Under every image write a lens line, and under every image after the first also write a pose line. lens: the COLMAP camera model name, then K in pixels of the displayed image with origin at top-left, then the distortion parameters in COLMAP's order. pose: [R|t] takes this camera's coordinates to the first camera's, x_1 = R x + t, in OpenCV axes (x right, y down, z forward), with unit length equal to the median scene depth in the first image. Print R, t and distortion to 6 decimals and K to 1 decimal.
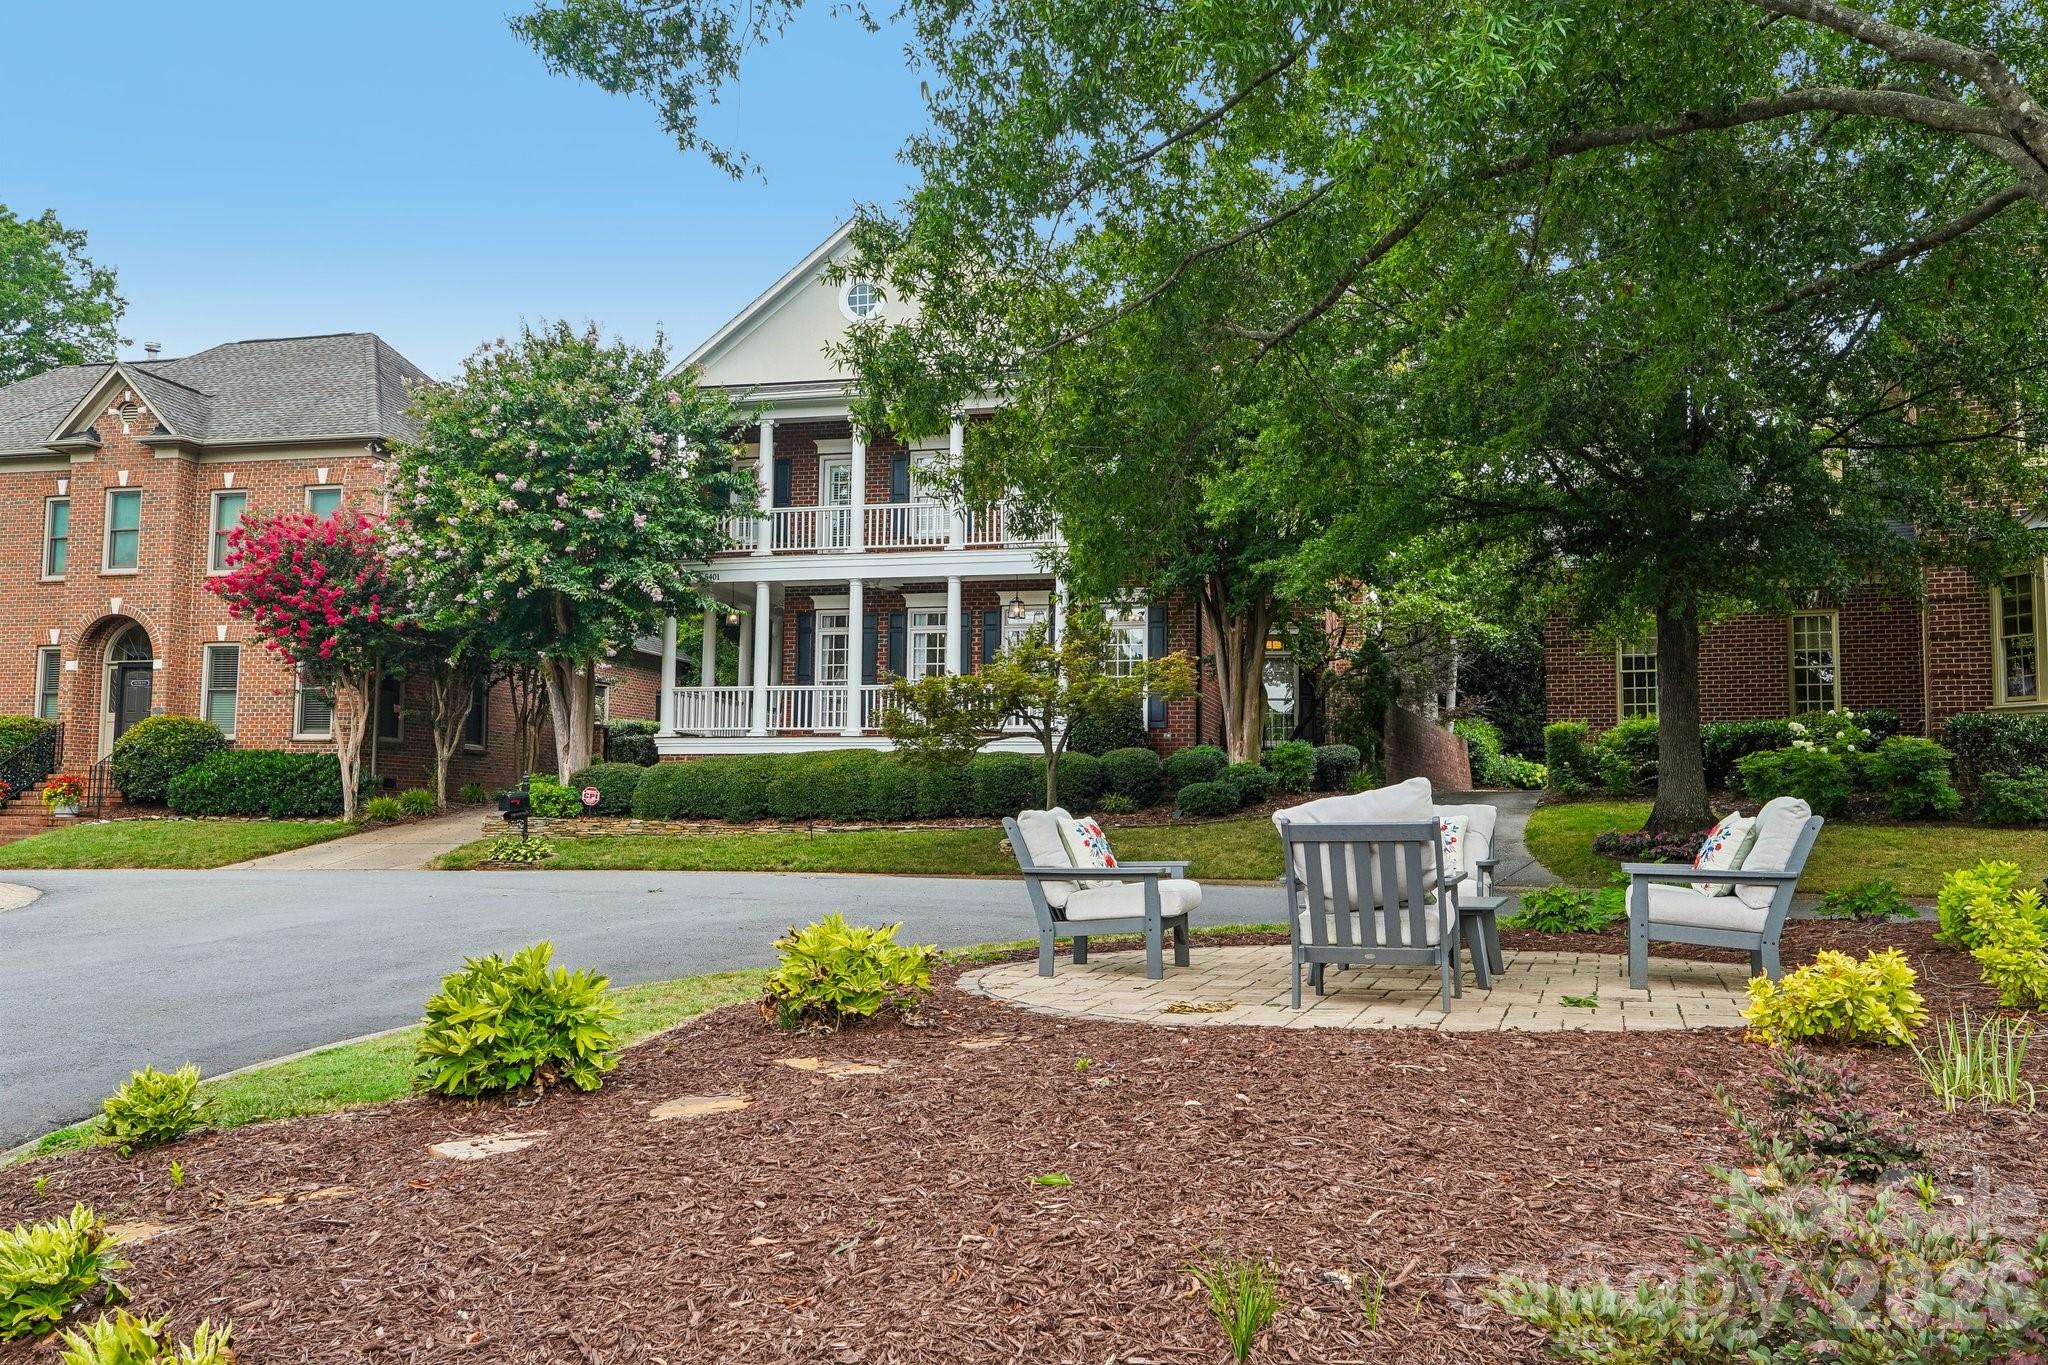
lens RADIAL K [[1736.1, 0, 1024.0], [0, 1736.1, 682.5], [0, 0, 1]] dist [0.007743, 0.004060]
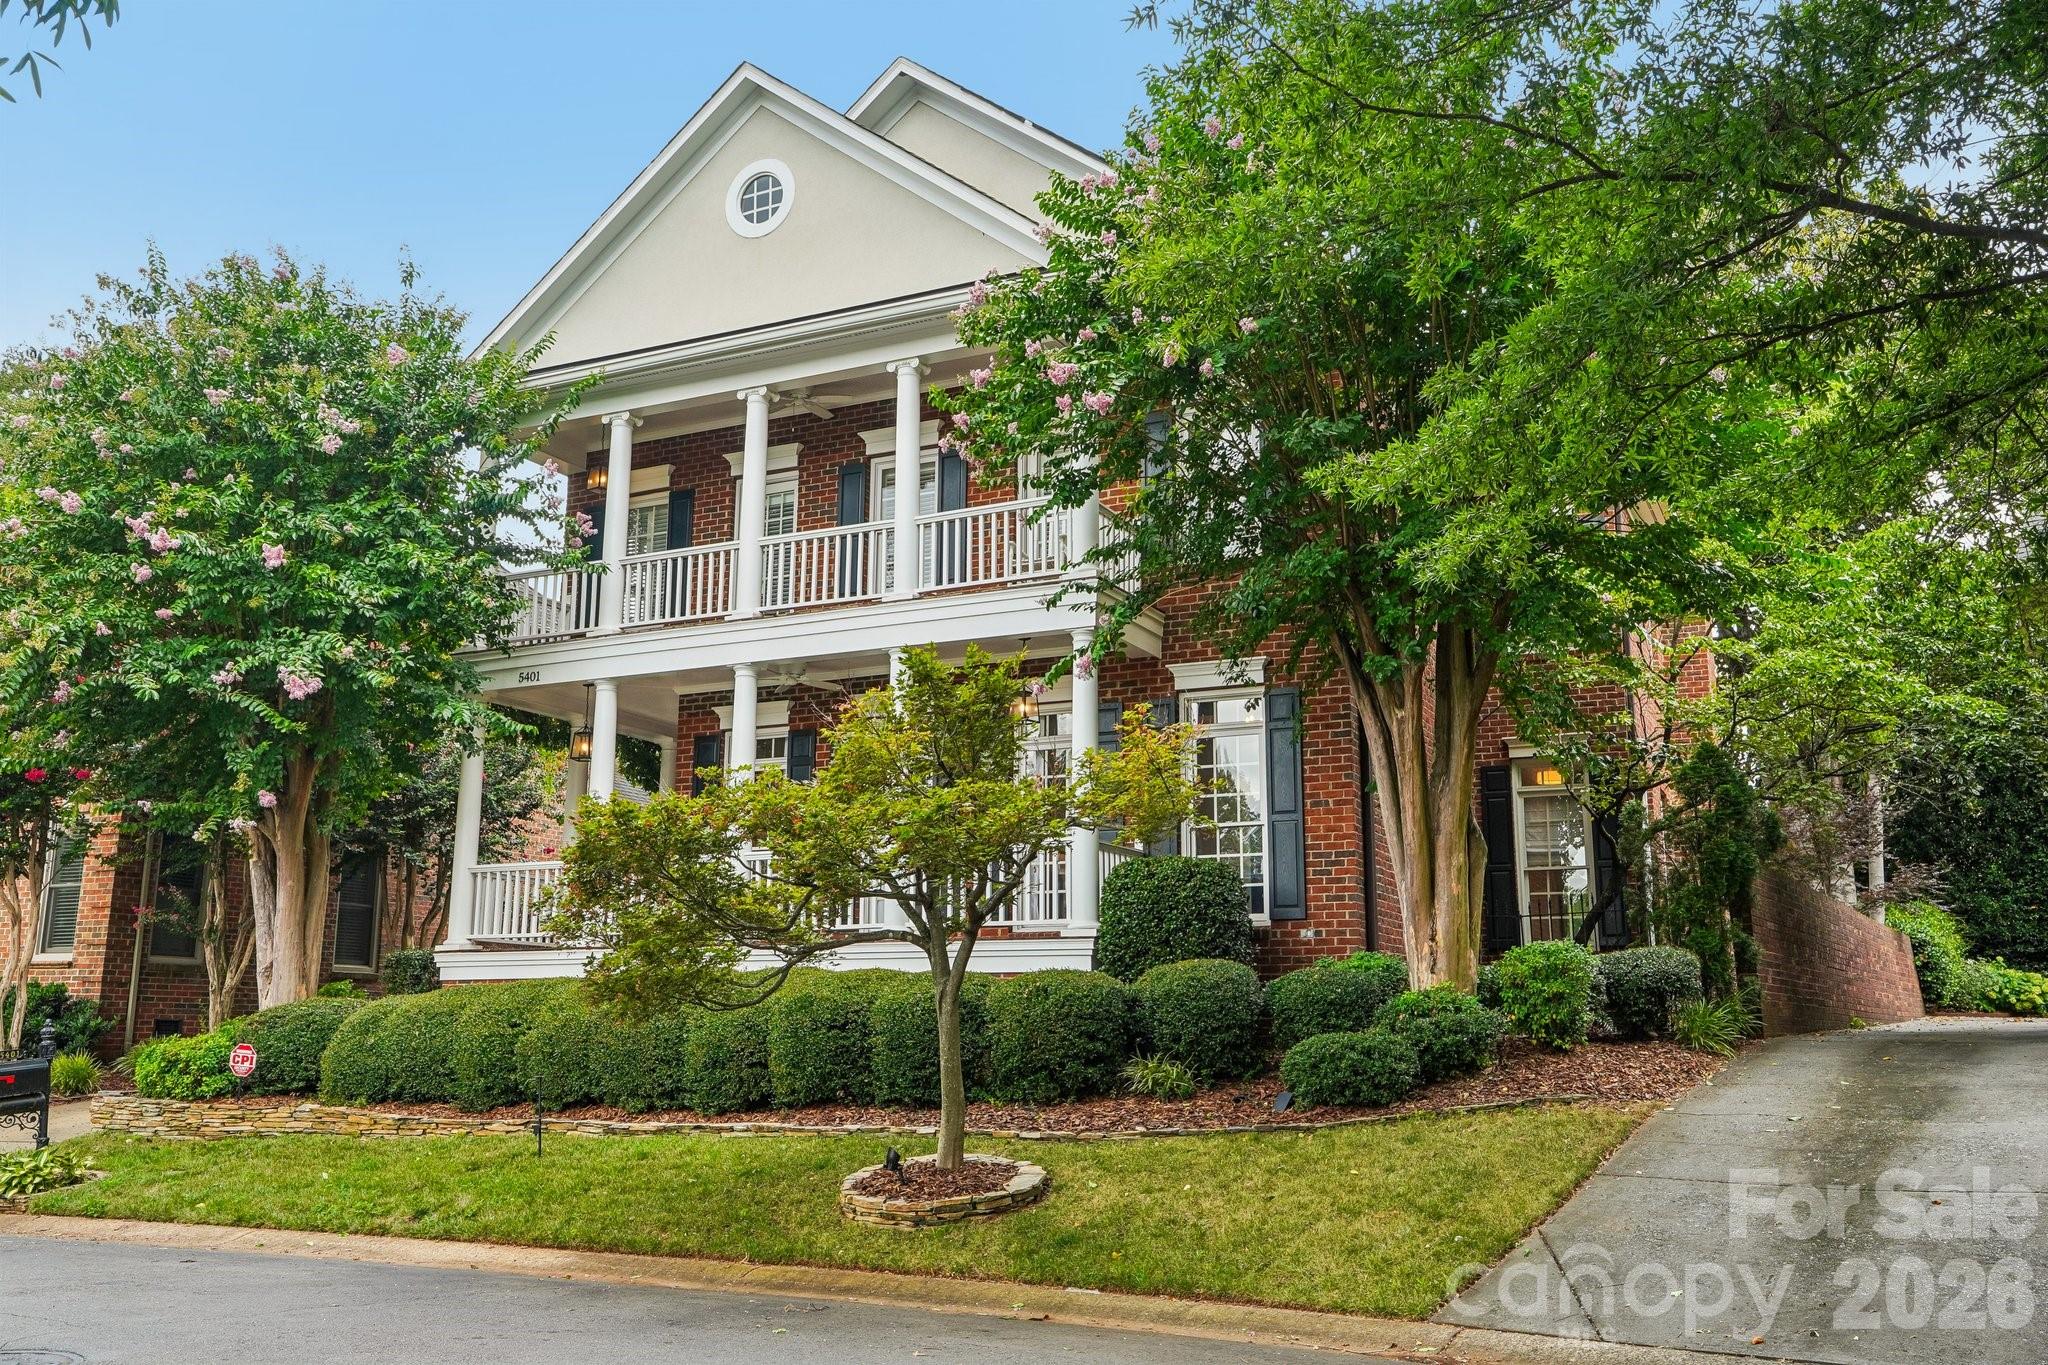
lens RADIAL K [[1736.1, 0, 1024.0], [0, 1736.1, 682.5], [0, 0, 1]] dist [0.007743, 0.004060]
pose [[0.978687, -0.045302, -0.200298, 0.108232], [0.021215, 0.992450, -0.120804, 0.017037], [0.204258, 0.113980, 0.972259, 0.470598]]
